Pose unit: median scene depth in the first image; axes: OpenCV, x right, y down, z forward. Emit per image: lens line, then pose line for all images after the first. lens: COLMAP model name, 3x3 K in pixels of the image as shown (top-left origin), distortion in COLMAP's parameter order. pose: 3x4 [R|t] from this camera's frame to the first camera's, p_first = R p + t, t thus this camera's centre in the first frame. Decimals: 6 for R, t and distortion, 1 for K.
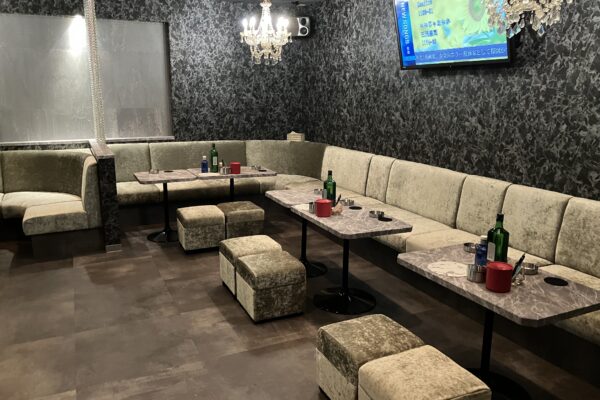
lens RADIAL K [[483.6, 0, 296.3], [0, 483.6, 205.4], [0, 0, 1]] dist [-0.013063, -0.000911]
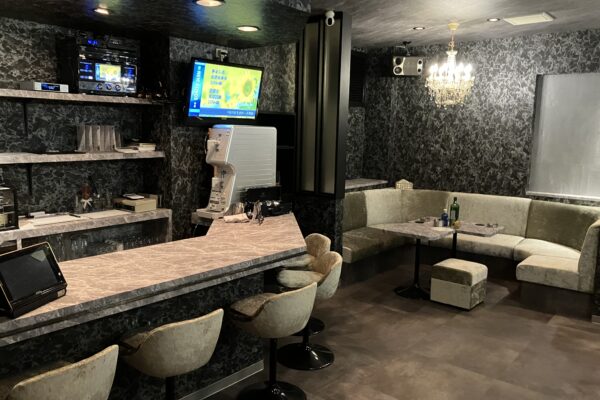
lens RADIAL K [[483.6, 0, 297.2], [0, 483.6, 194.2], [0, 0, 1]] dist [-0.013063, -0.000911]
pose [[0.443216, 0.119849, -0.888367, 0.169414], [-0.238680, 0.971025, 0.011920, -0.019048], [0.864055, 0.206752, 0.458980, 0.079554]]
